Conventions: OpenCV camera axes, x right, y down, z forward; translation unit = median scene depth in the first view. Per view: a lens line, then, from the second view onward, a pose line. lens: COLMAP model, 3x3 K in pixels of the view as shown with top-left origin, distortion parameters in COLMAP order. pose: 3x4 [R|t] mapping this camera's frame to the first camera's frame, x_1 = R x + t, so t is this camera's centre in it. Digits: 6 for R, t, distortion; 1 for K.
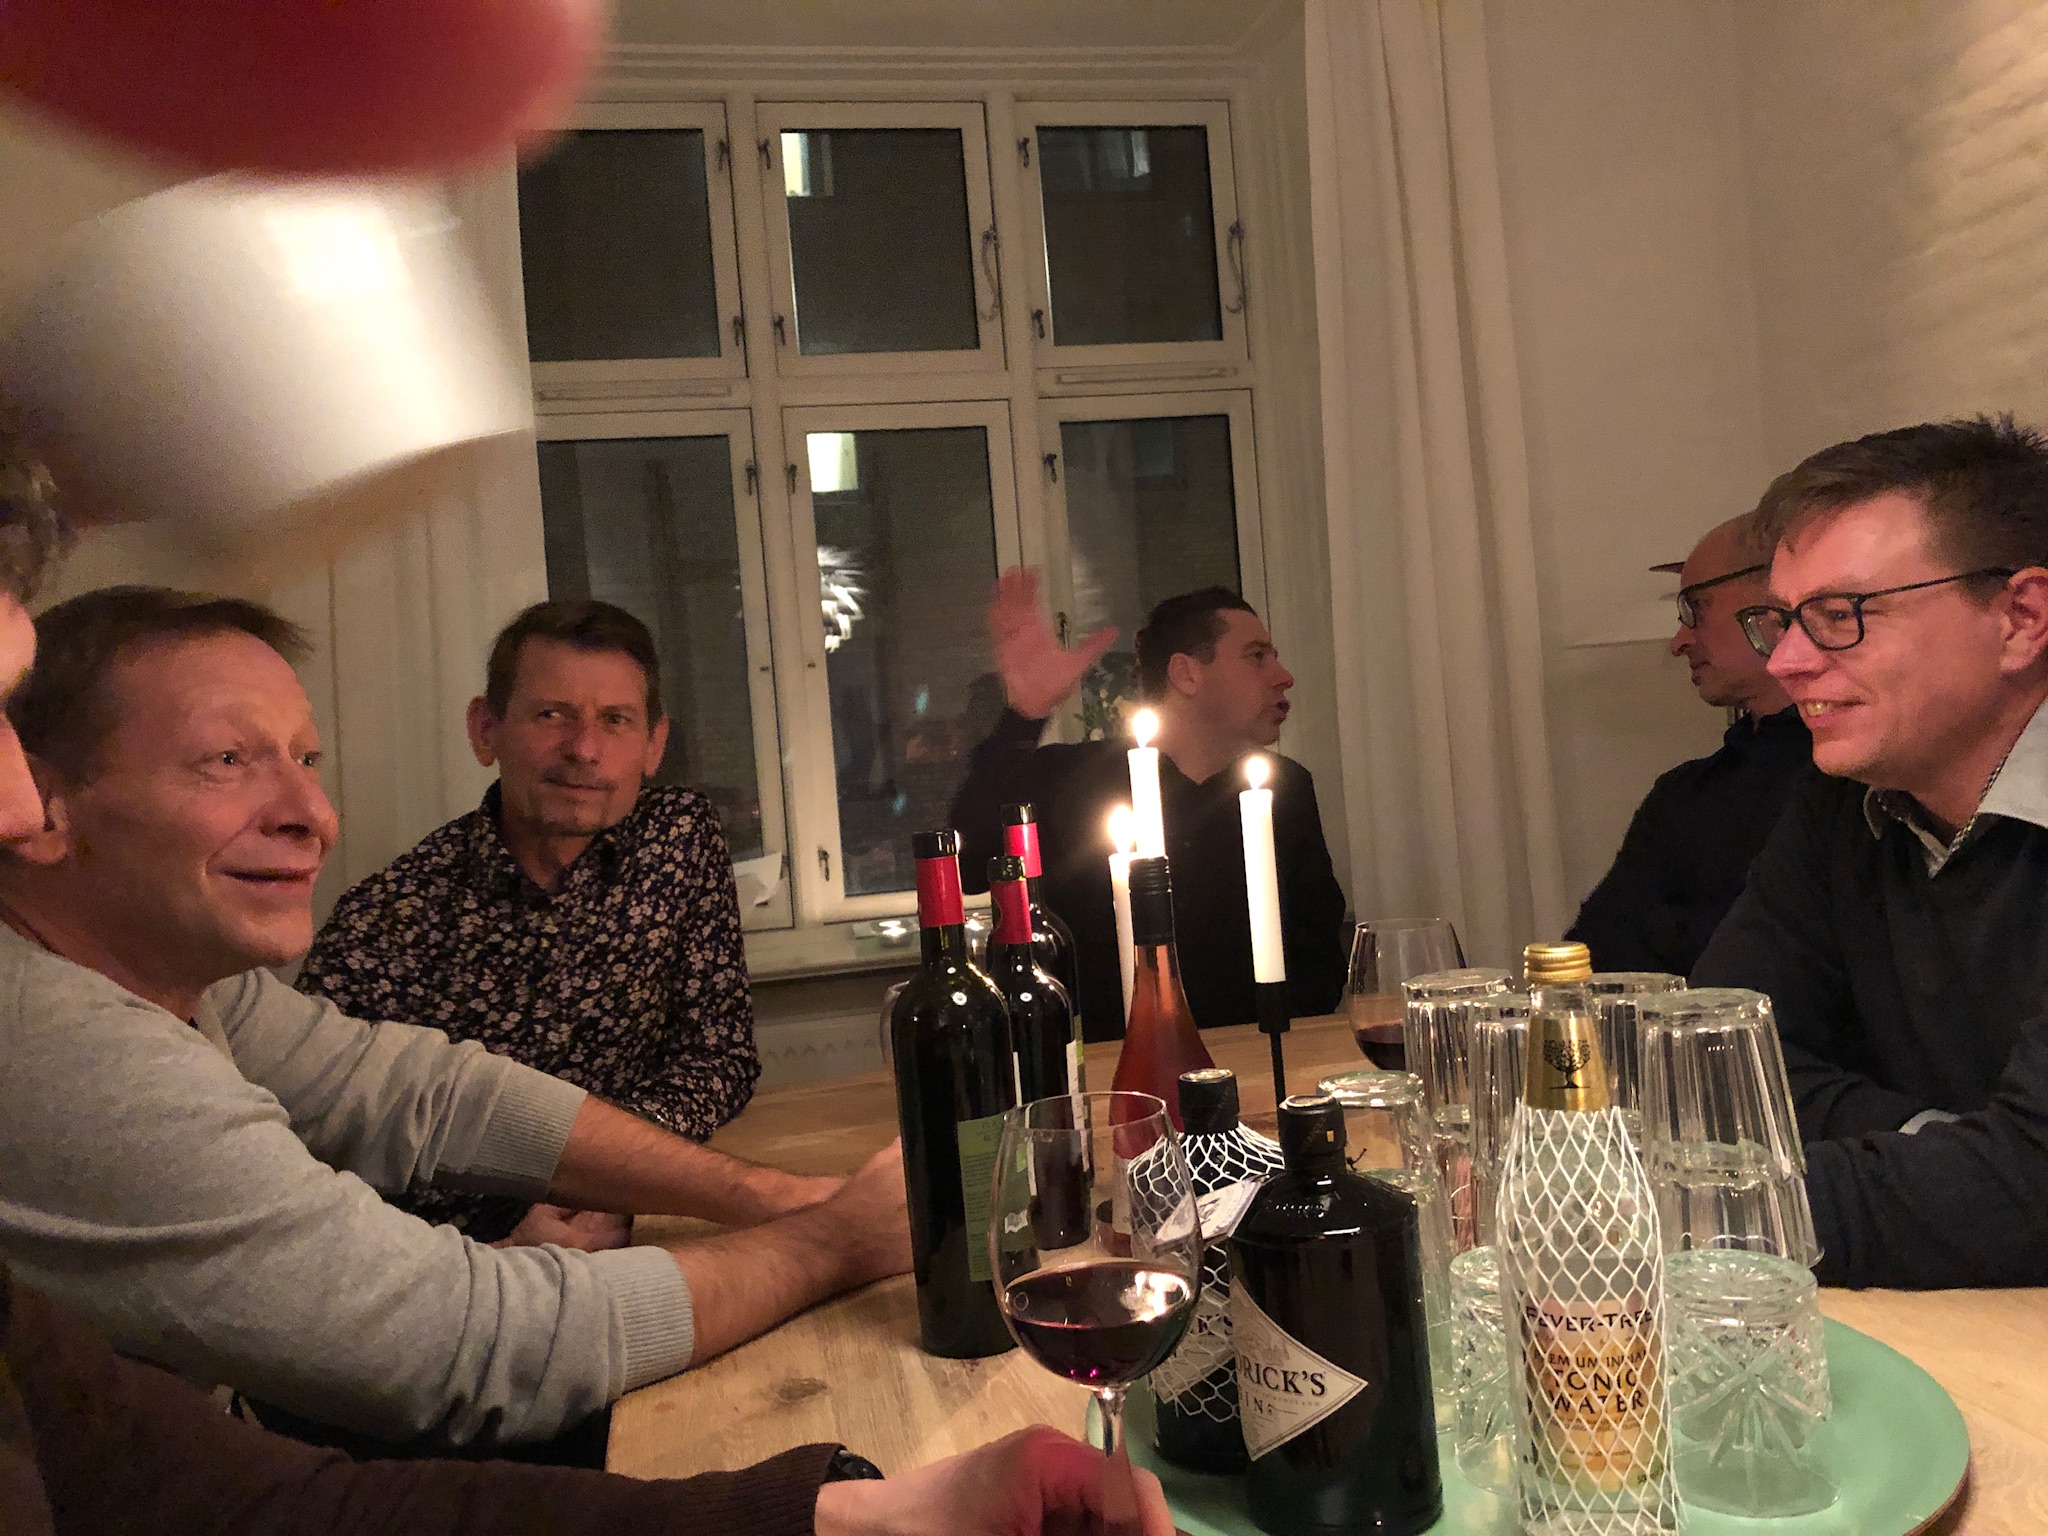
lens RADIAL K [[1768.3, 0, 1024.0], [0, 1768.3, 768.0], [0, 0, 1]] dist [0.051696, -0.001053]
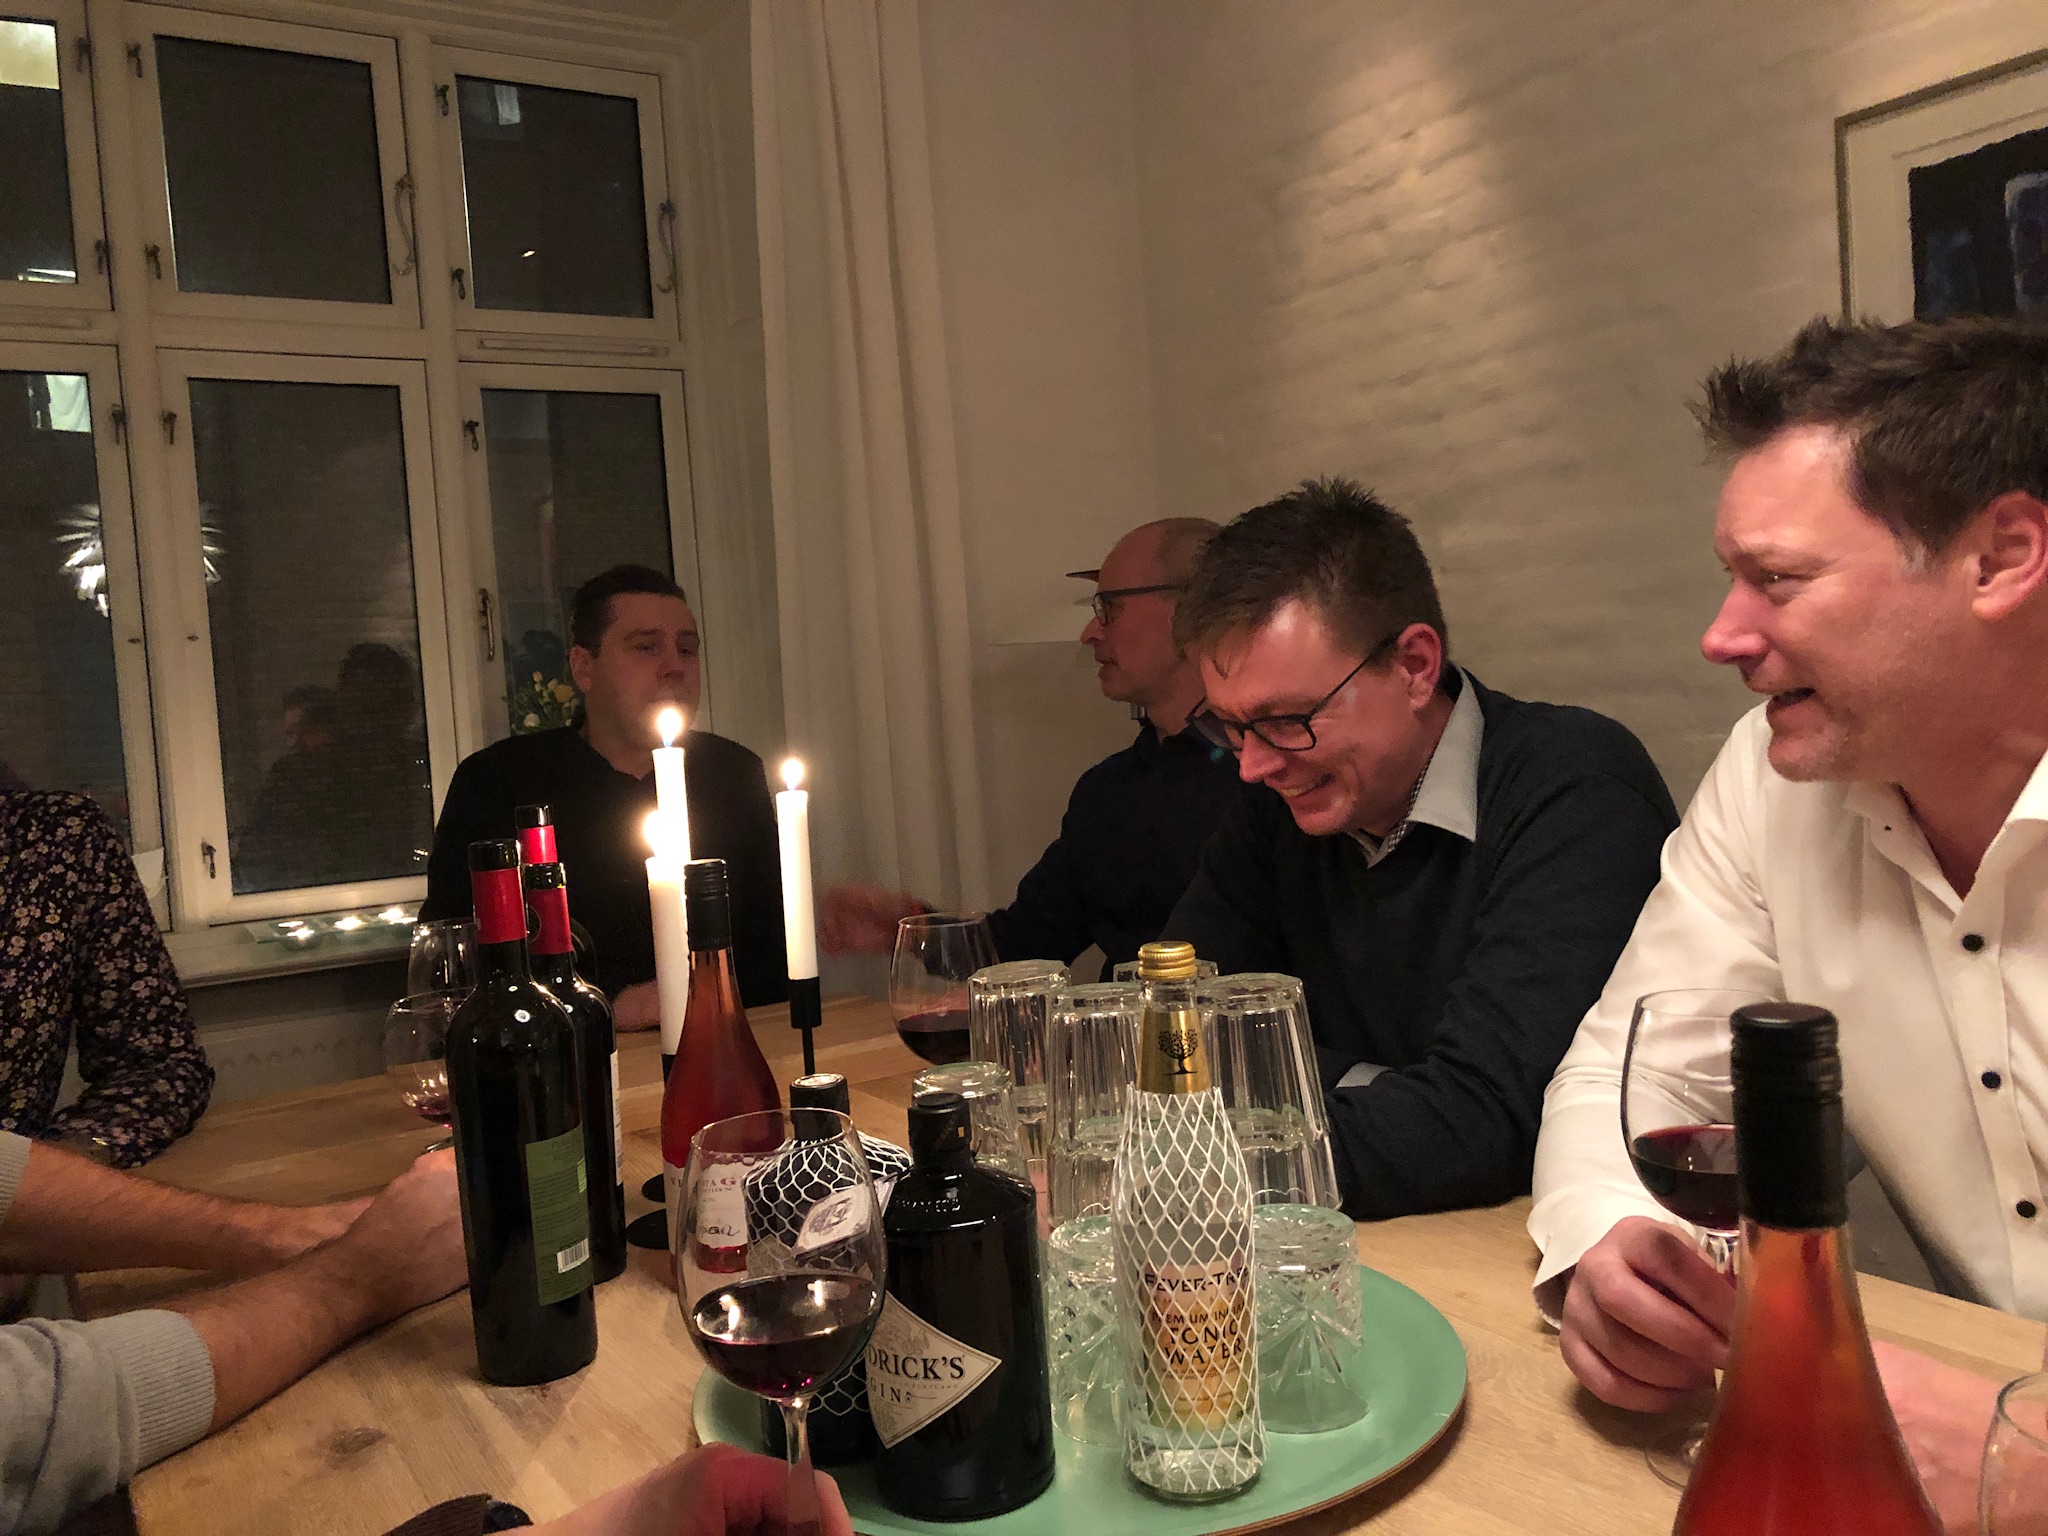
lens RADIAL K [[1768.3, 0, 1024.0], [0, 1768.3, 768.0], [0, 0, 1]] dist [0.051696, -0.001053]
pose [[0.937695, -0.000099, 0.347460, -0.121985], [-0.004719, 0.999904, 0.013019, -0.018000], [-0.347428, -0.013848, 0.937605, 0.000128]]
